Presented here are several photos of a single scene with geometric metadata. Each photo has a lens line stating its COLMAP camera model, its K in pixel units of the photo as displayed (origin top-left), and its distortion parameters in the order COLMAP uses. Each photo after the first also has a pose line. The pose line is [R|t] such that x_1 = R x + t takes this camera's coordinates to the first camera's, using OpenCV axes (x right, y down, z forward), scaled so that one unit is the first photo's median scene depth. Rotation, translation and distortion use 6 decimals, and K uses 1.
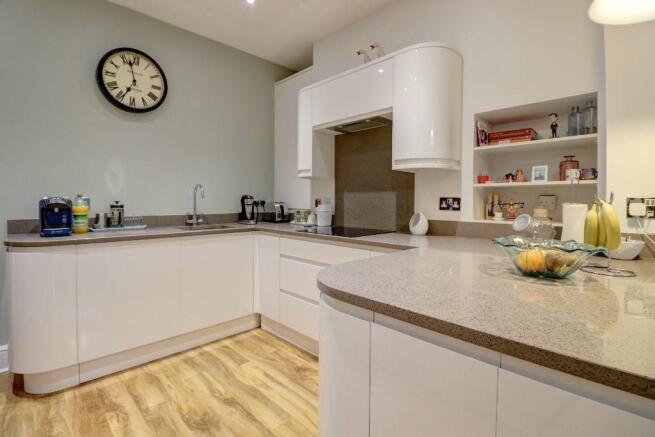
lens RADIAL K [[305.6, 0, 328.3], [0, 305.6, 201.6], [0, 0, 1]] dist [0.000794, -0.013809]
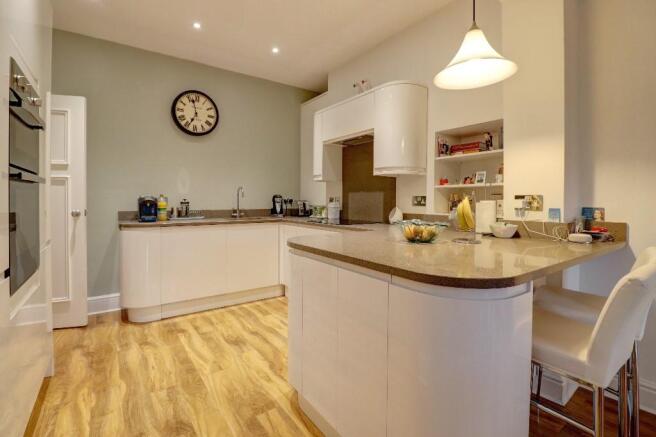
lens RADIAL K [[306.1, 0, 328.8], [0, 306.1, 201.6], [0, 0, 1]] dist [0.000794, -0.013809]
pose [[0.987339, 0.001383, -0.158619, 0.214607], [-0.001473, 0.999999, -0.000454, 0.010661], [0.158619, 0.000682, 0.987340, -0.331509]]
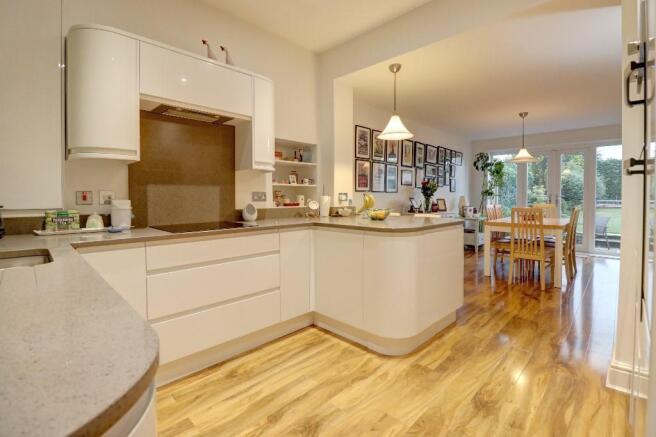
lens RADIAL K [[306.1, 0, 328.8], [0, 306.1, 201.6], [0, 0, 1]] dist [0.000794, -0.013809]
pose [[-0.010448, -0.018708, 0.999770, -0.954577], [0.009154, 0.999781, 0.018804, 0.006470], [-0.999904, 0.009348, -0.010275, 0.667580]]
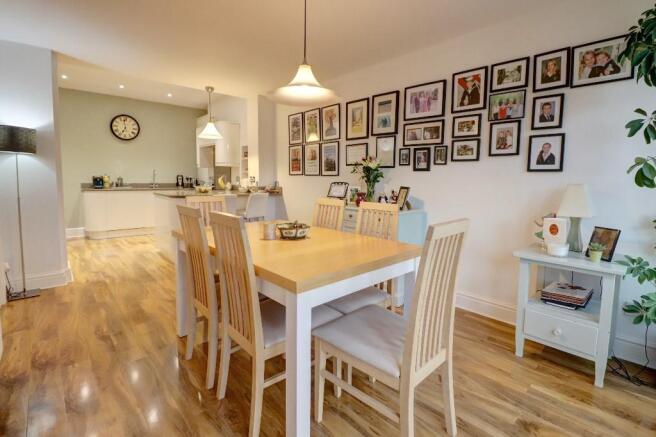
lens RADIAL K [[306.1, 0, 328.8], [0, 306.1, 201.6], [0, 0, 1]] dist [0.000794, -0.013809]
pose [[0.998896, 0.011408, -0.045564, 1.263915], [-0.008245, 0.997581, 0.069018, 0.014907], [0.046241, -0.068566, 0.996574, -1.597165]]
